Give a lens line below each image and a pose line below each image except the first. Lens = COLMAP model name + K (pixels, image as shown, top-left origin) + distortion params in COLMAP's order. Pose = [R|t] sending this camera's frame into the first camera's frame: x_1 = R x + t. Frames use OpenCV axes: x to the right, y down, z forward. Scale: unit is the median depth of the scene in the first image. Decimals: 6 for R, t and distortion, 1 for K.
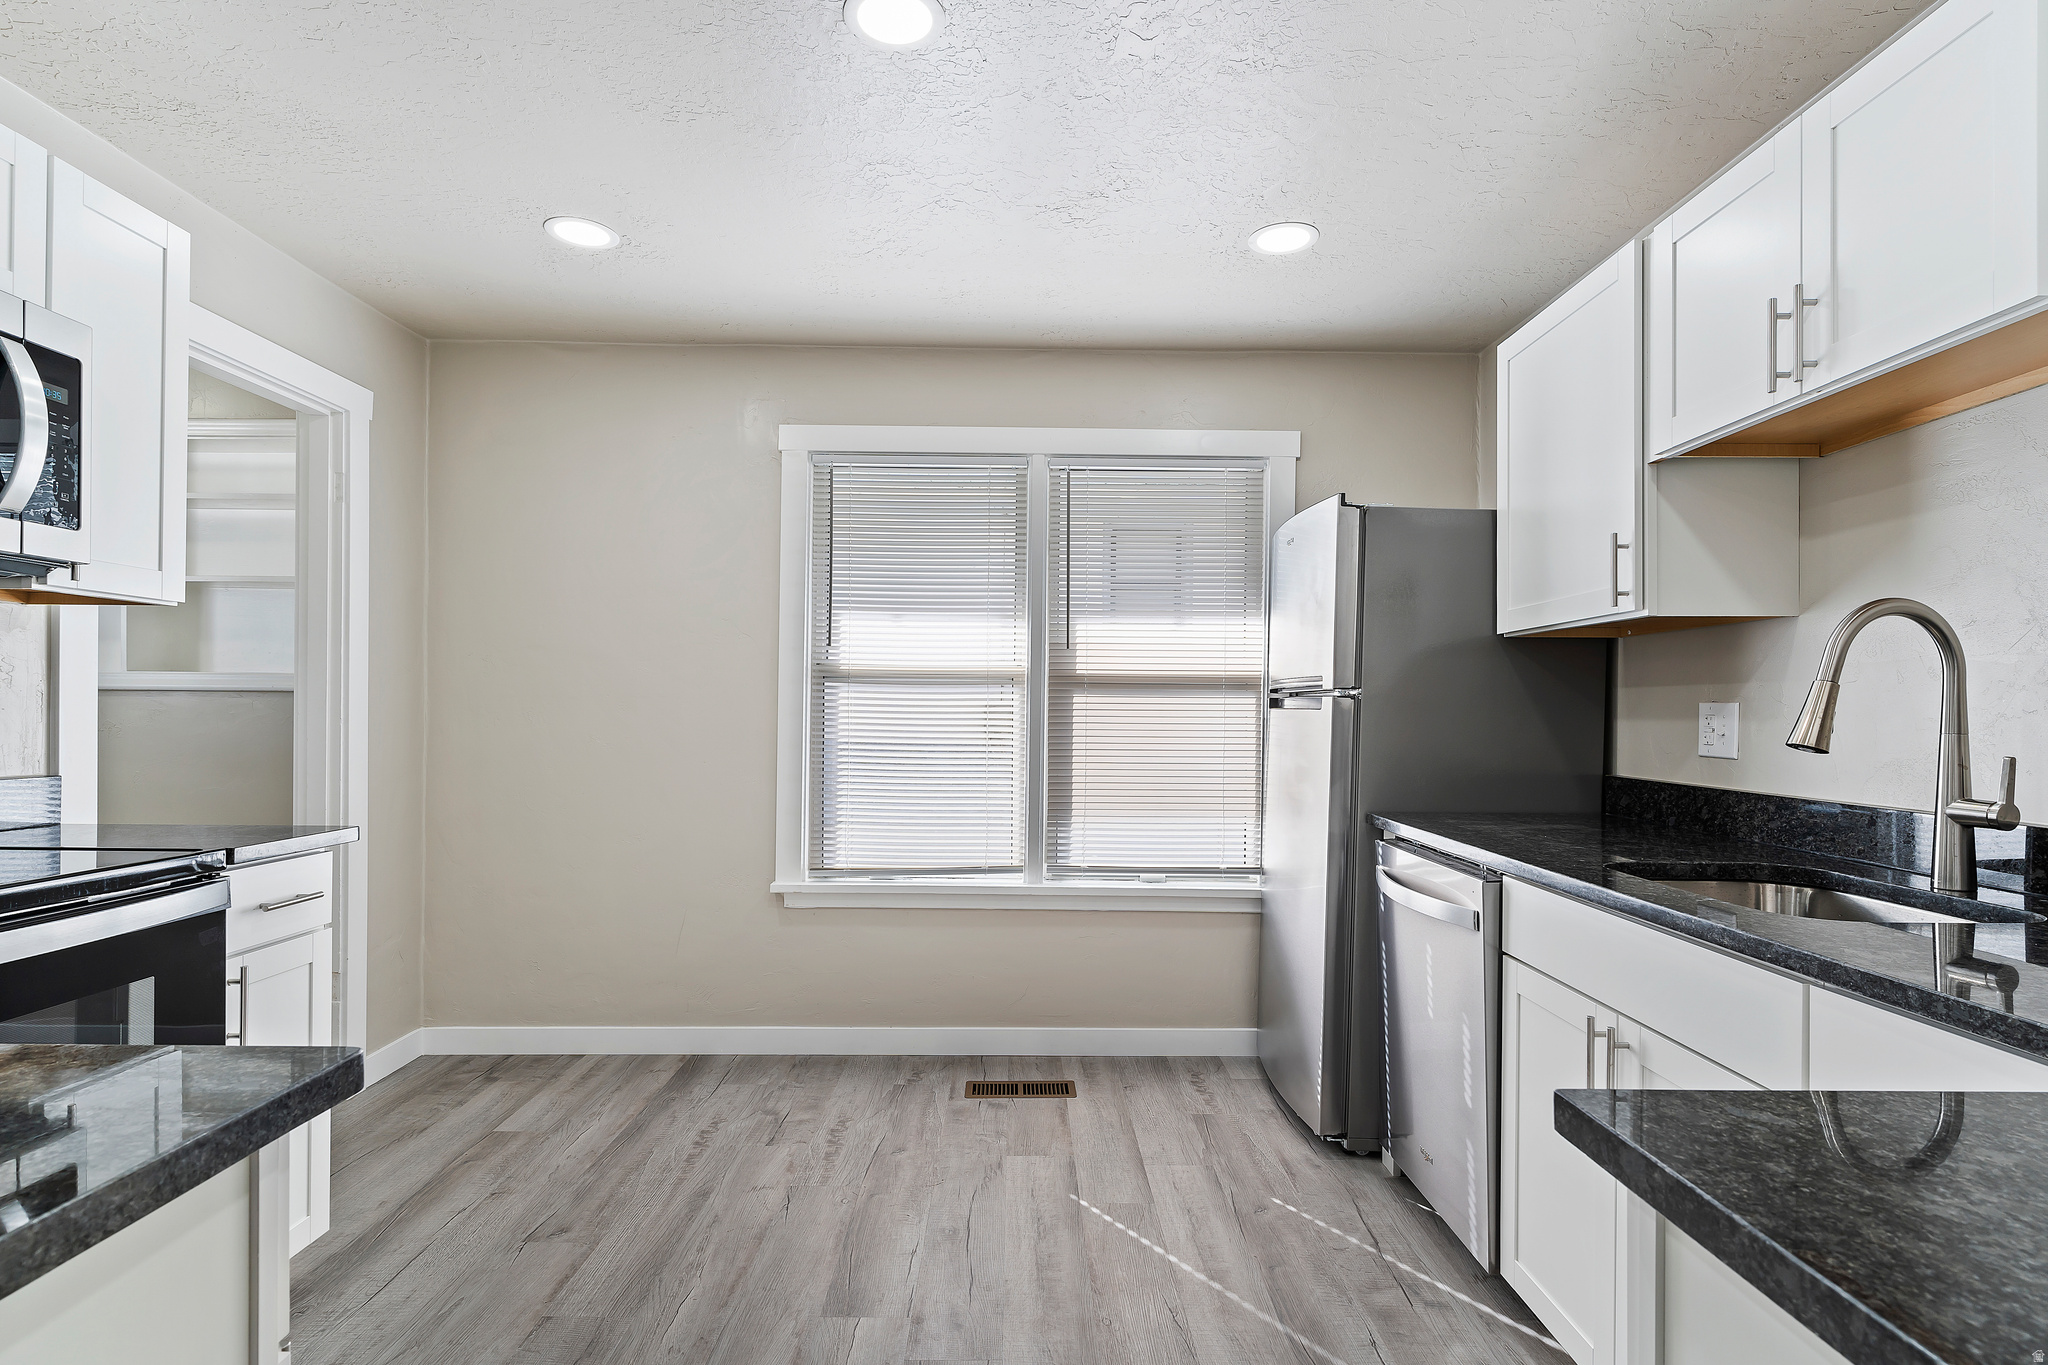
lens RADIAL K [[1022.4, 0, 1015.9], [0, 1022.4, 702.7], [0, 0, 1]] dist [0.001762, 0.000914]
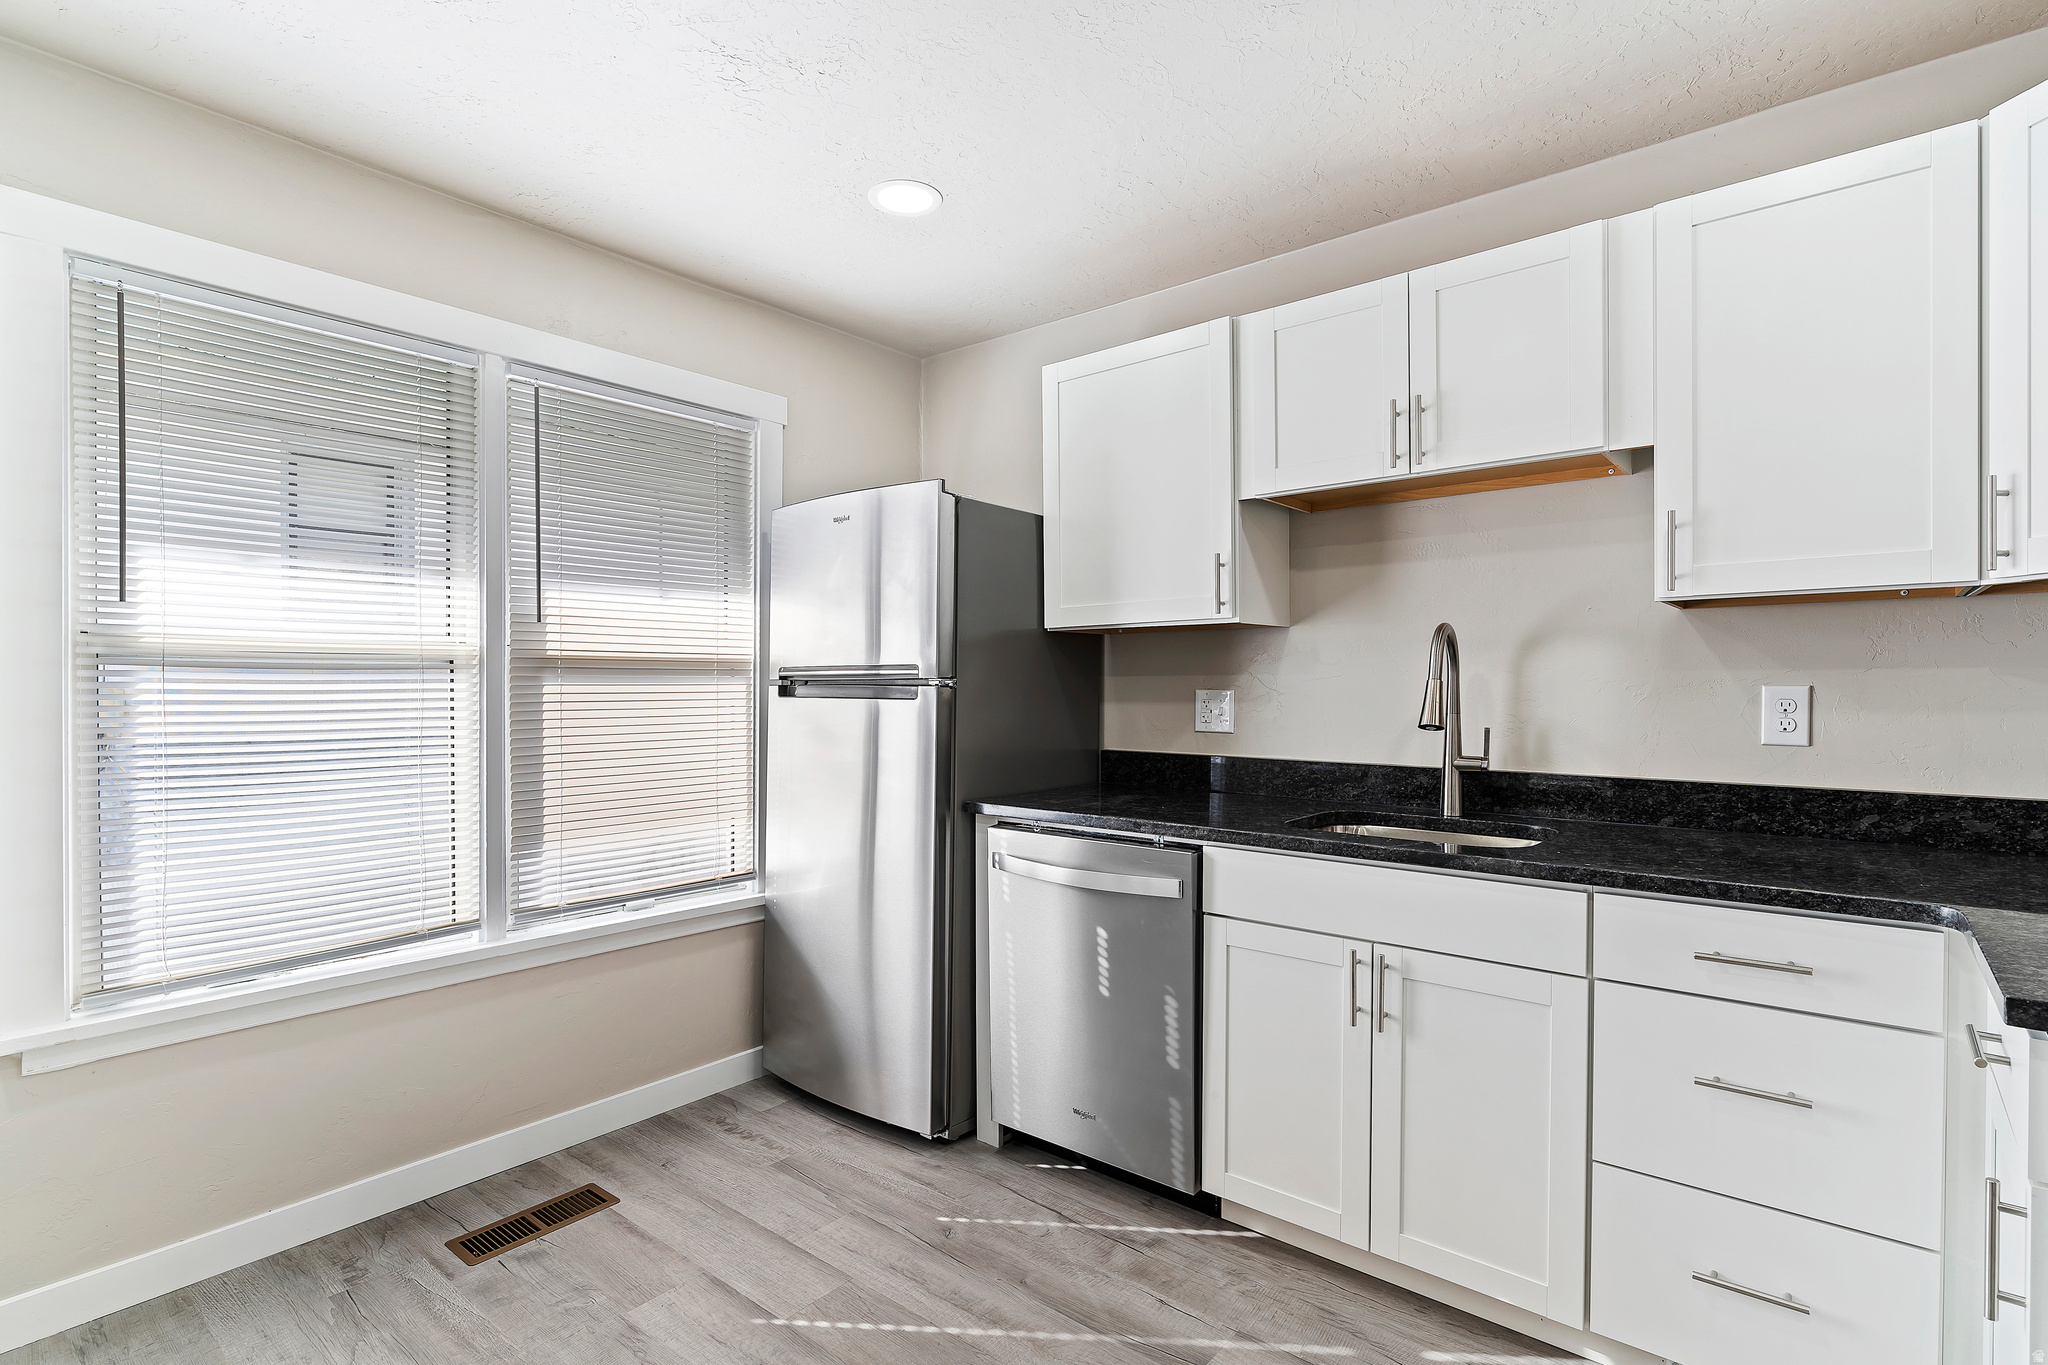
lens RADIAL K [[1005.6, 0, 1027.0], [0, 1005.6, 692.7], [0, 0, 1]] dist [-0.006113, 0.000036]
pose [[0.636696, -0.016164, 0.770946, -0.369459], [0.002366, 0.999817, 0.019009, -0.017801], [-0.771111, -0.010279, 0.636617, 0.314231]]
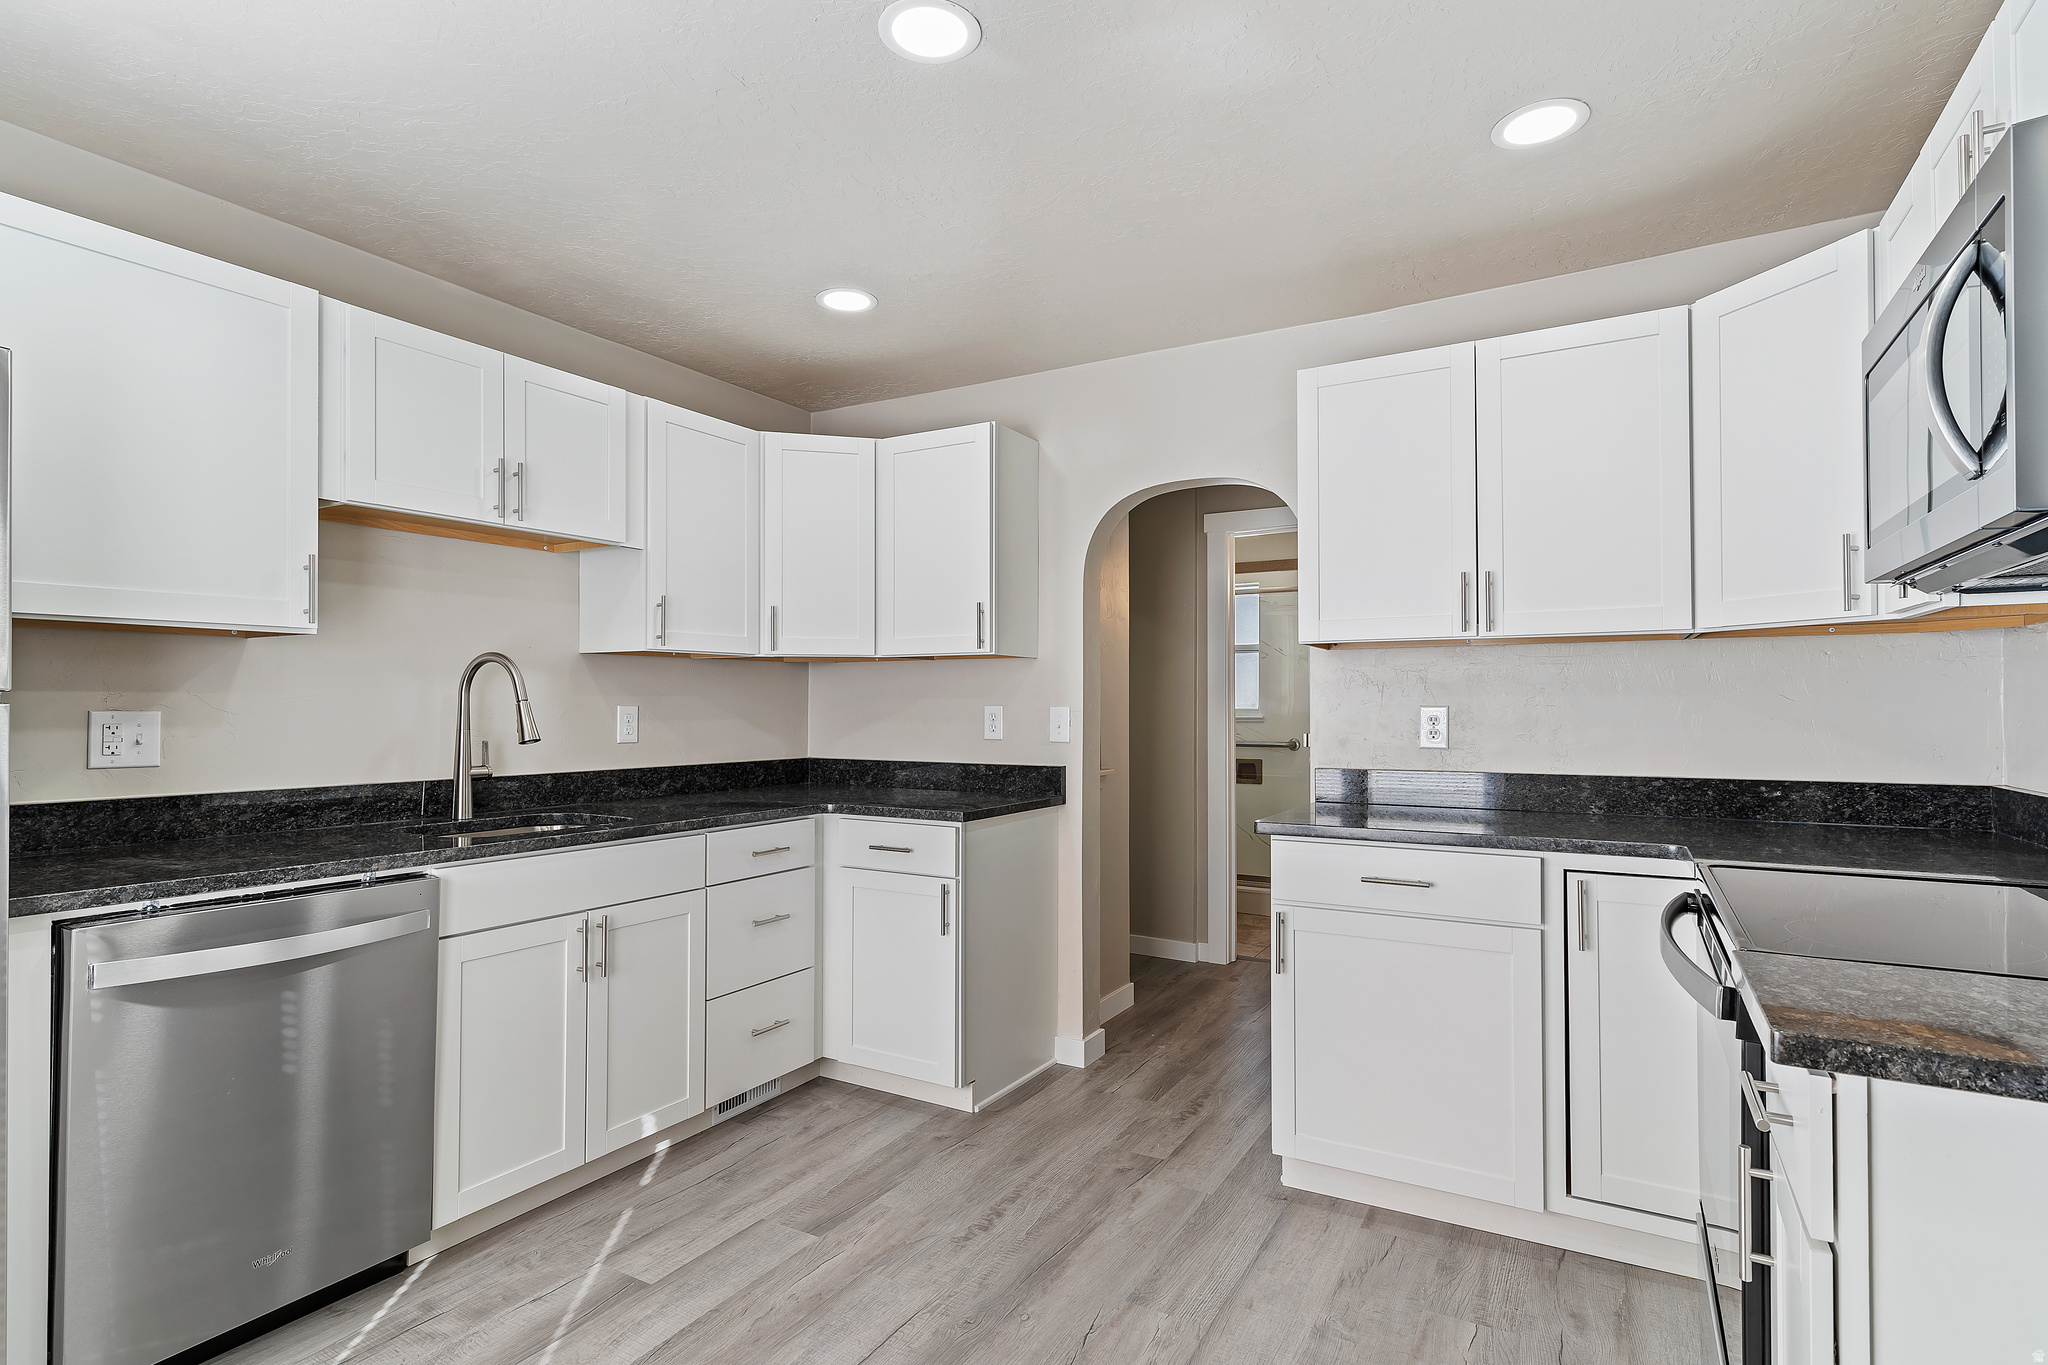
lens RADIAL K [[1005.6, 0, 1027.0], [0, 1005.6, 692.7], [0, 0, 1]] dist [-0.006113, 0.000036]
pose [[-0.866094, 0.000292, 0.499881, -0.447846], [-0.008322, 0.999853, -0.015002, -0.008850], [-0.499812, -0.017153, -0.865964, 1.169245]]
